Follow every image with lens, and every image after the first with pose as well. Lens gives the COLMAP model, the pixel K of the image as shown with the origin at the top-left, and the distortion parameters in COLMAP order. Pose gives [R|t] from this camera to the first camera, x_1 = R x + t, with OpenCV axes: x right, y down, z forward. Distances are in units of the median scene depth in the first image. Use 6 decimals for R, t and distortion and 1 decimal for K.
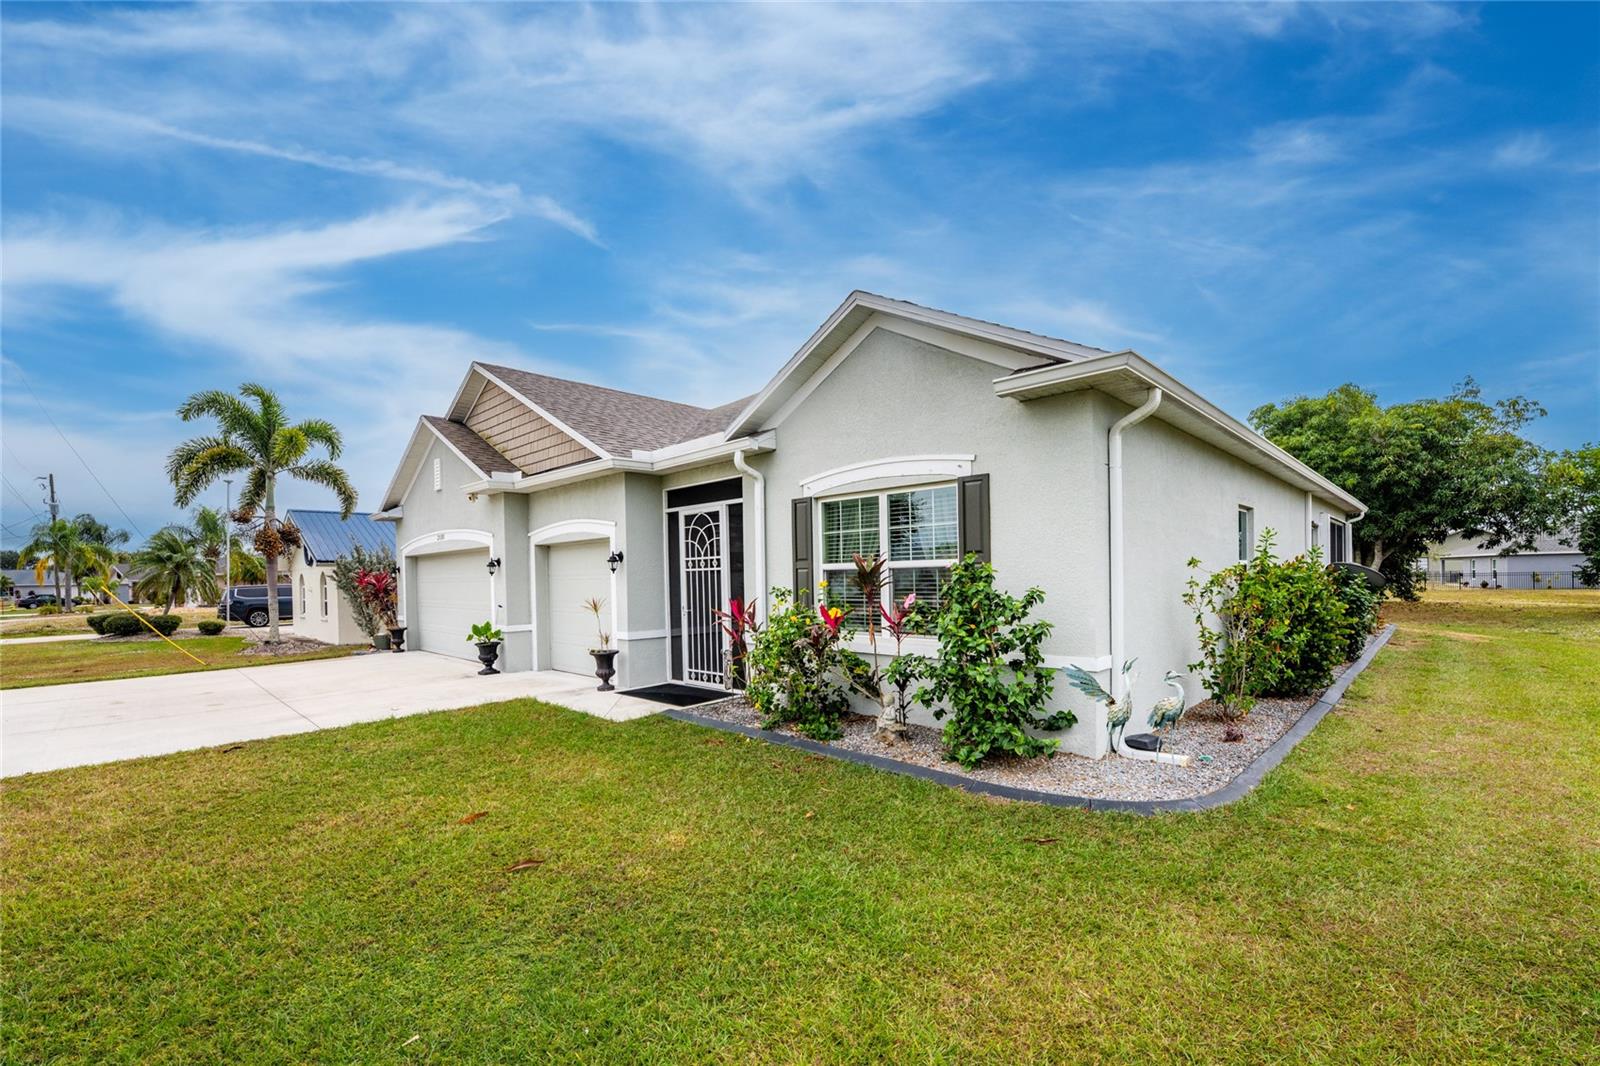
lens RADIAL K [[613.5, 0, 773.0], [0, 613.5, 586.9], [0, 0, 1]] dist [-0.018176, 0.000007]
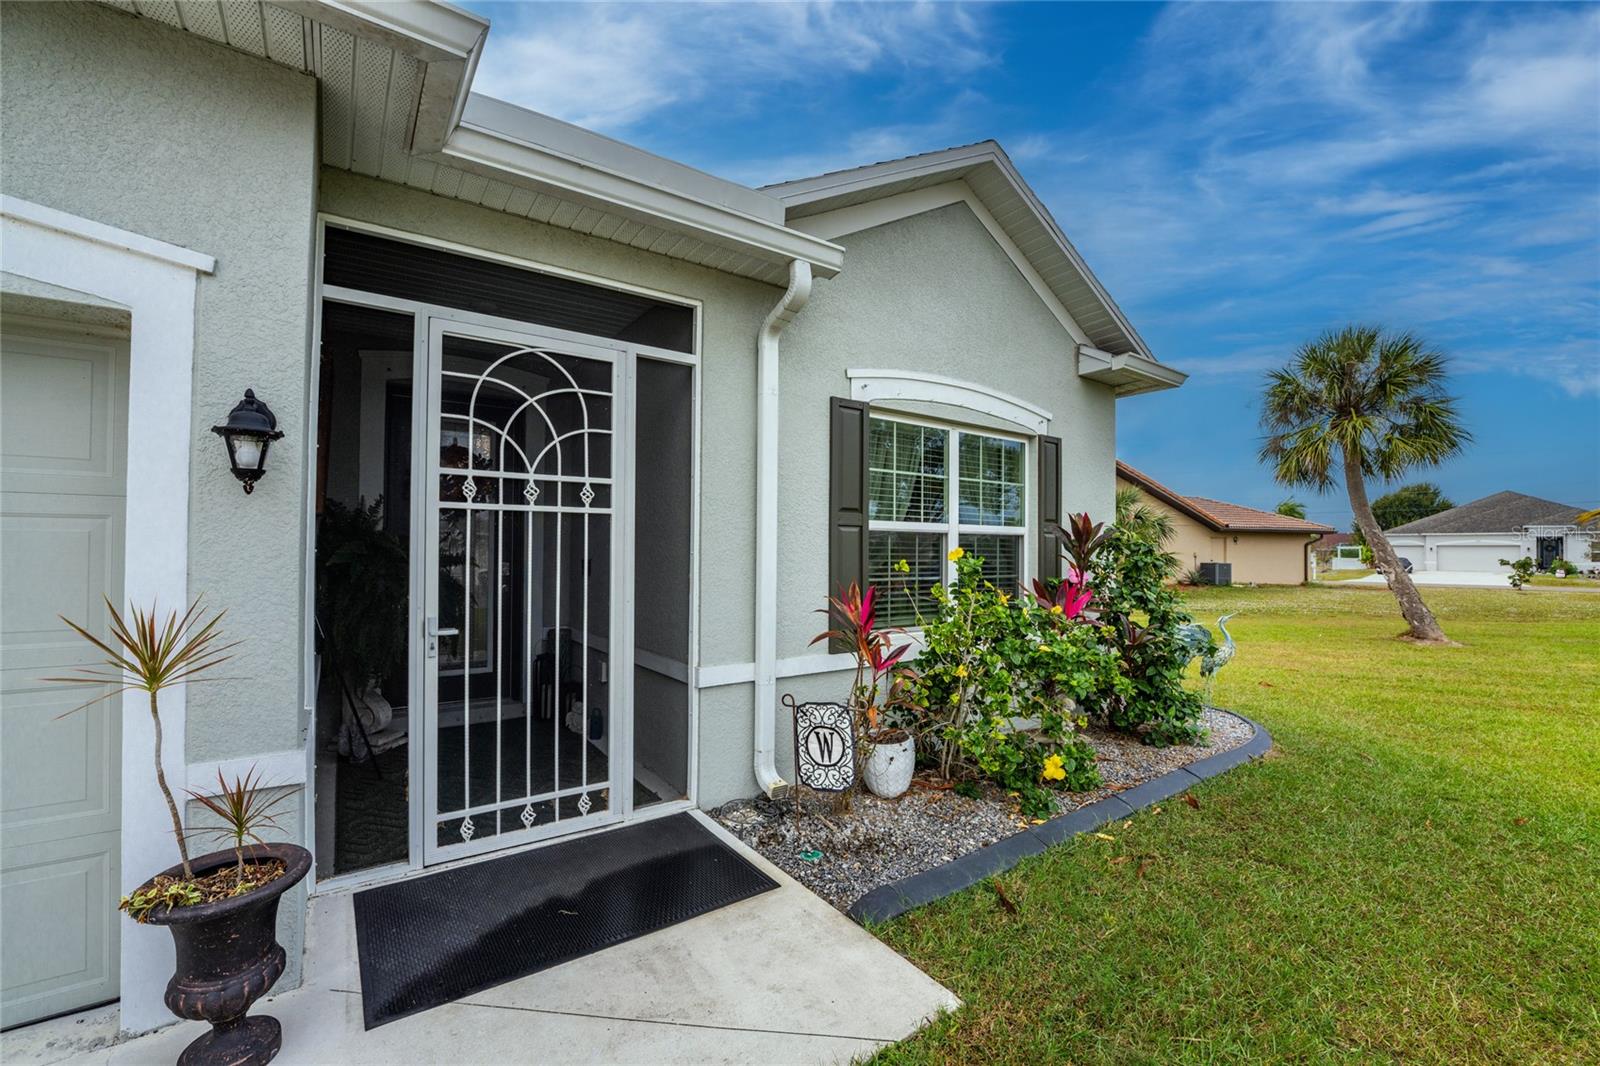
lens RADIAL K [[652.7, 0, 790.6], [0, 652.7, 542.1], [0, 0, 1]] dist [-0.026551, 0.000270]
pose [[0.189460, 0.031131, 0.981395, -0.367499], [0.003147, 0.999473, -0.032312, 0.002807], [-0.981883, 0.009210, 0.189262, 0.635985]]
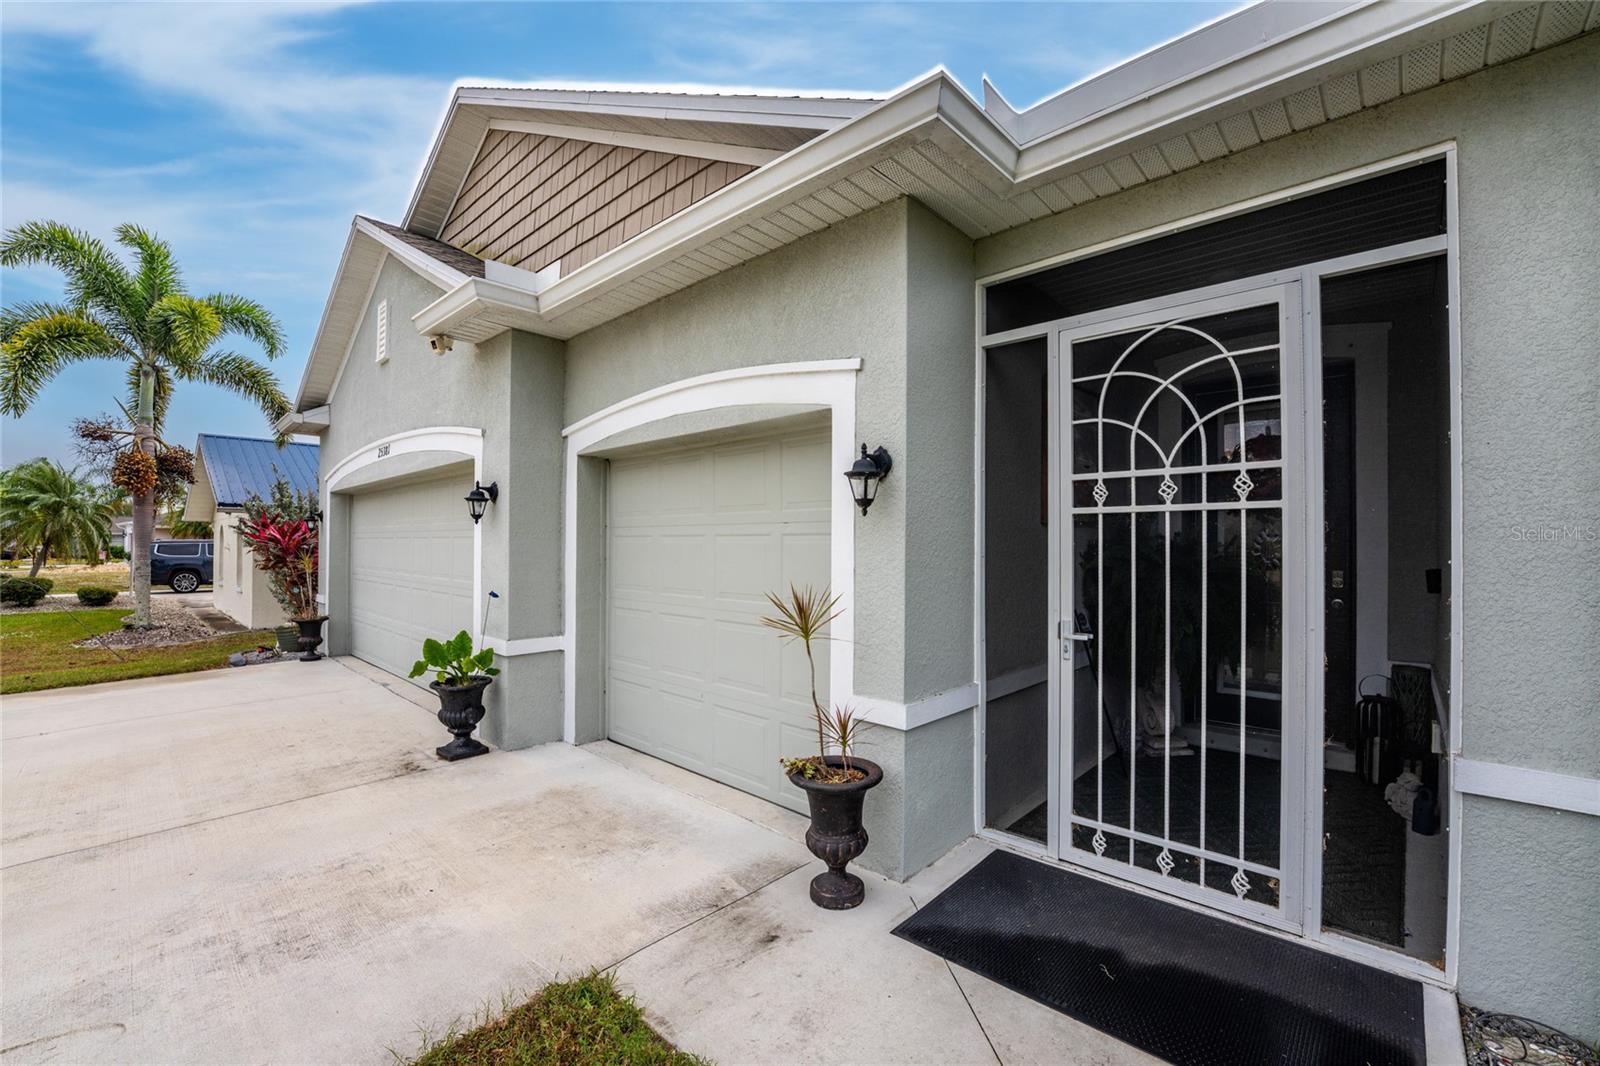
lens RADIAL K [[652.7, 0, 790.6], [0, 652.7, 542.1], [0, 0, 1]] dist [-0.026551, 0.000270]
pose [[0.999657, 0.023996, 0.010453, -0.248327], [-0.023758, 0.999469, -0.022321, 0.000185], [-0.010983, 0.022065, 0.999696, 0.552258]]
